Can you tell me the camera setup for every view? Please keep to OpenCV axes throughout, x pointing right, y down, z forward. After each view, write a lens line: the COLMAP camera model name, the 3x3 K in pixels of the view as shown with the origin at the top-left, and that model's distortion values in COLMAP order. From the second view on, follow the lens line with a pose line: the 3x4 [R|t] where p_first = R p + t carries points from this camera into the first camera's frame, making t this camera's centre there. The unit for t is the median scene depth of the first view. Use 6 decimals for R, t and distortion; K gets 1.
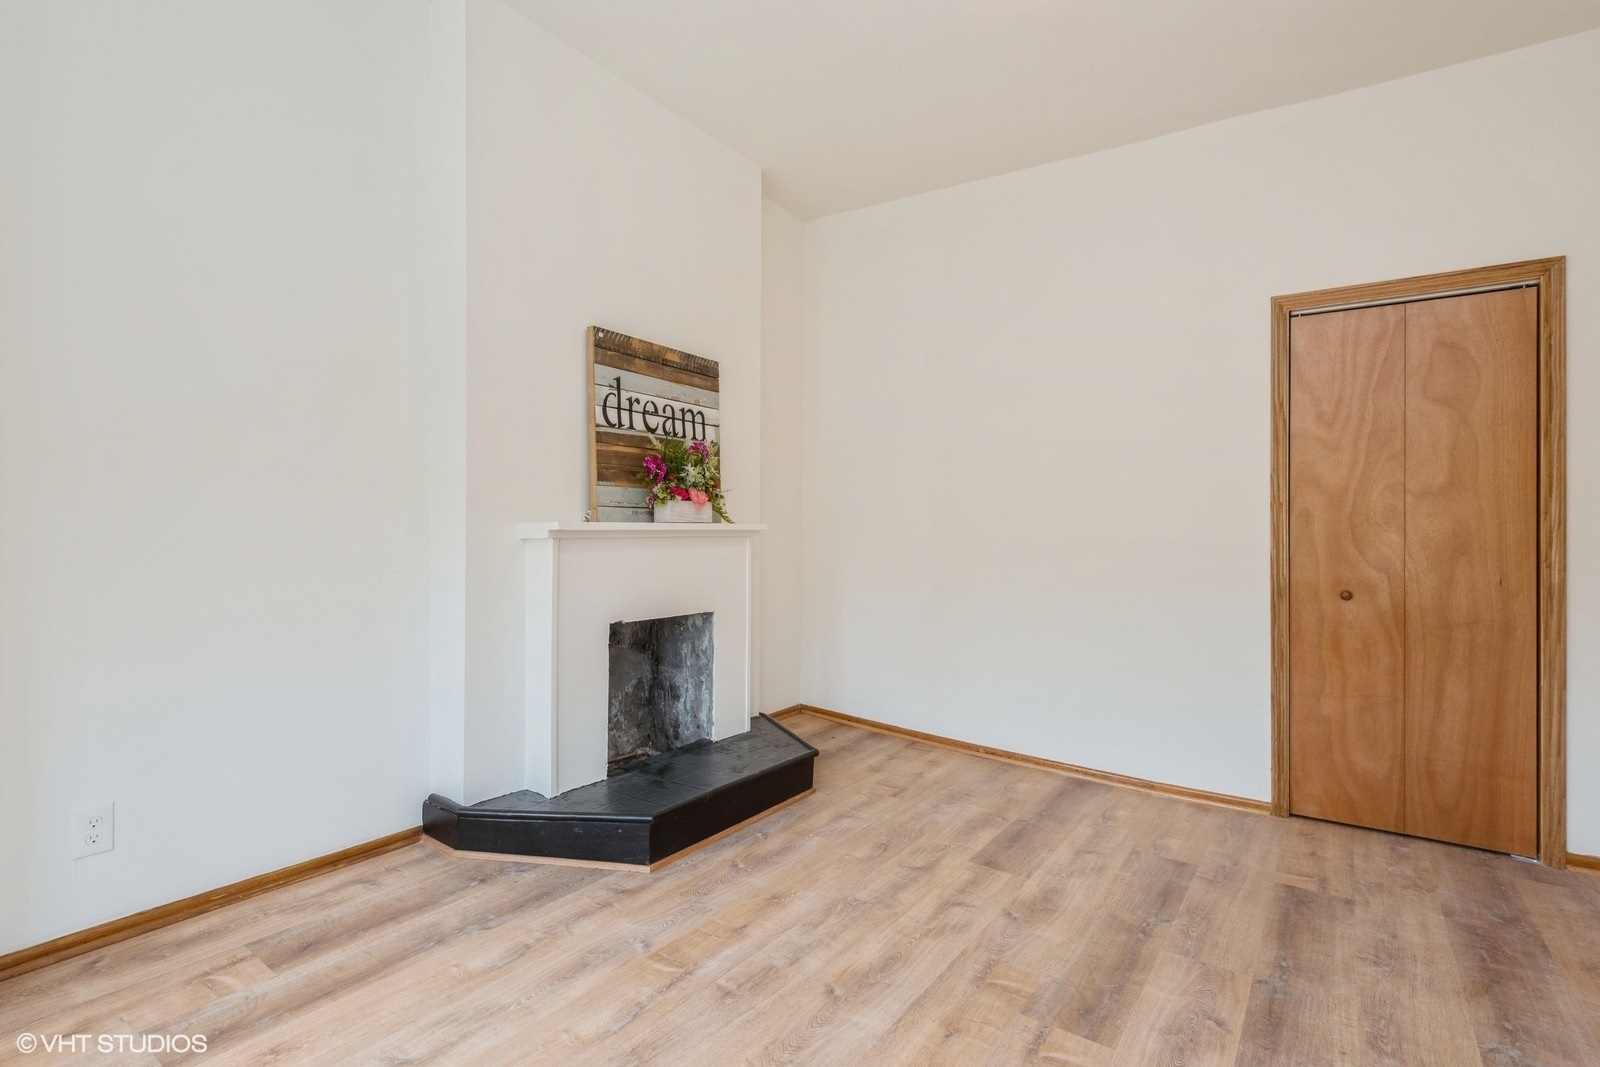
lens RADIAL K [[786.8, 0, 800.0], [0, 786.8, 533.5], [0, 0, 1]] dist [0.031309, -0.000573]
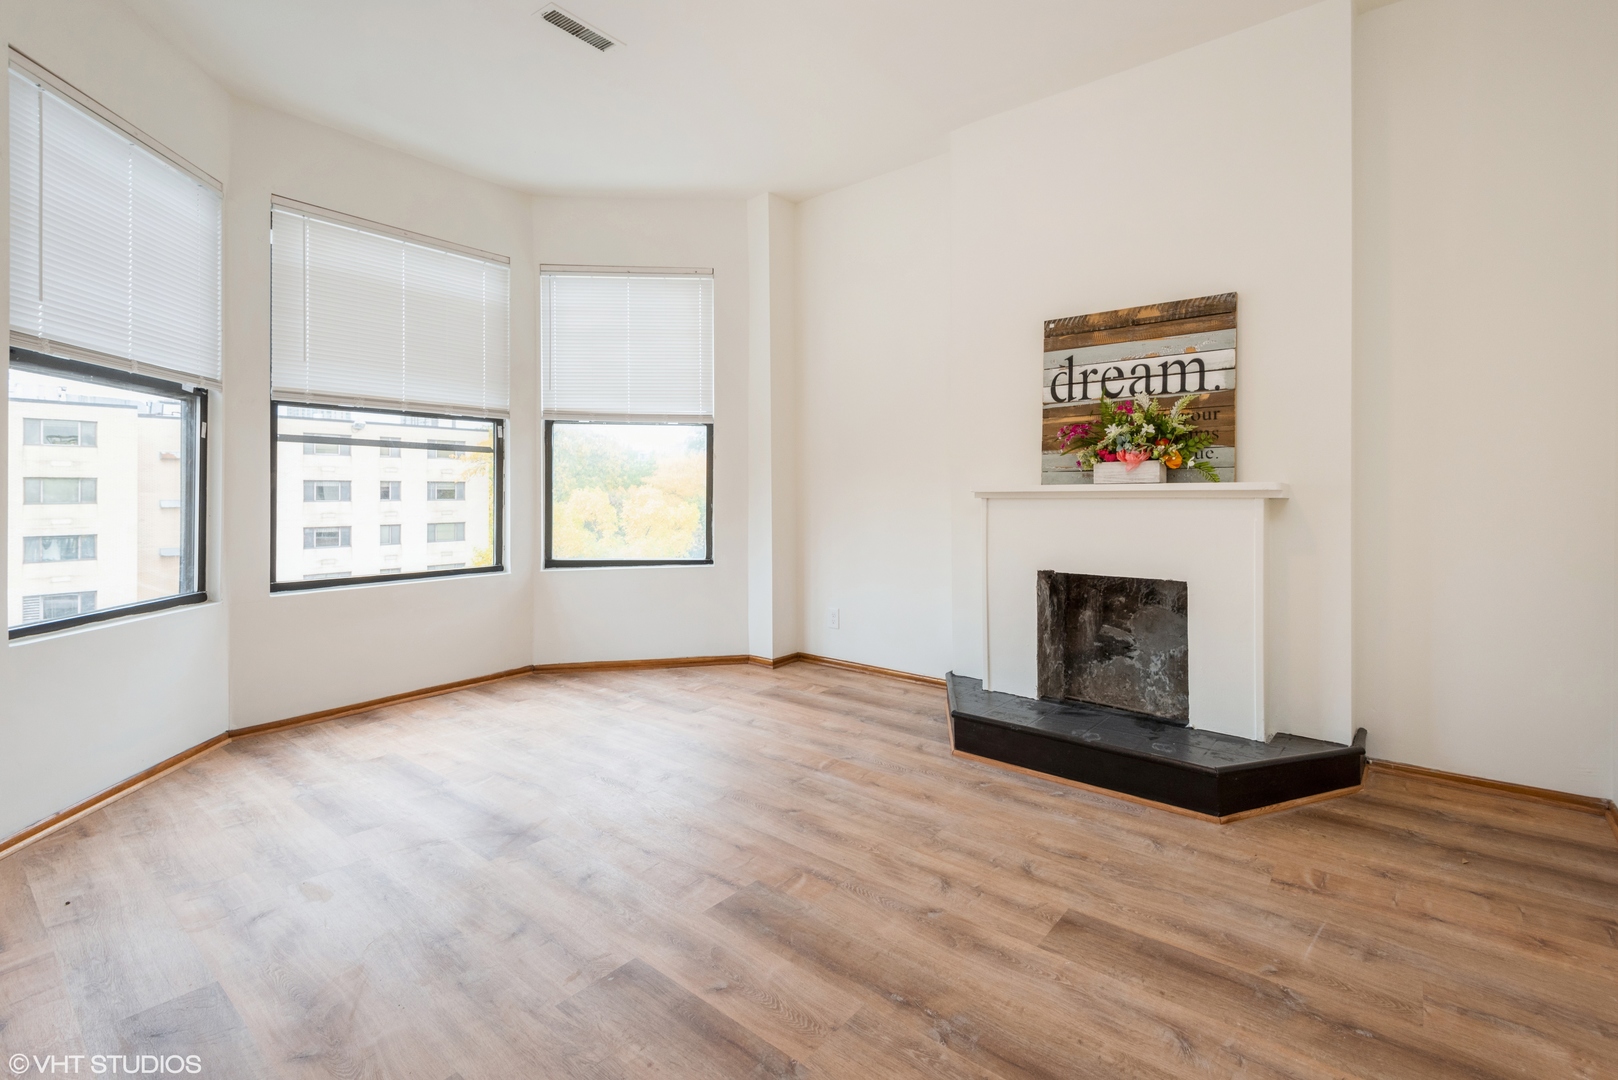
lens RADIAL K [[722.7, 0, 806.3], [0, 722.7, 510.2], [0, 0, 1]] dist [0.031525, -0.015834]
pose [[-0.078404, 0.009670, -0.996875, 0.851589], [-0.008243, 0.999912, 0.010348, 0.015006], [0.996888, 0.009028, -0.078318, 0.716634]]
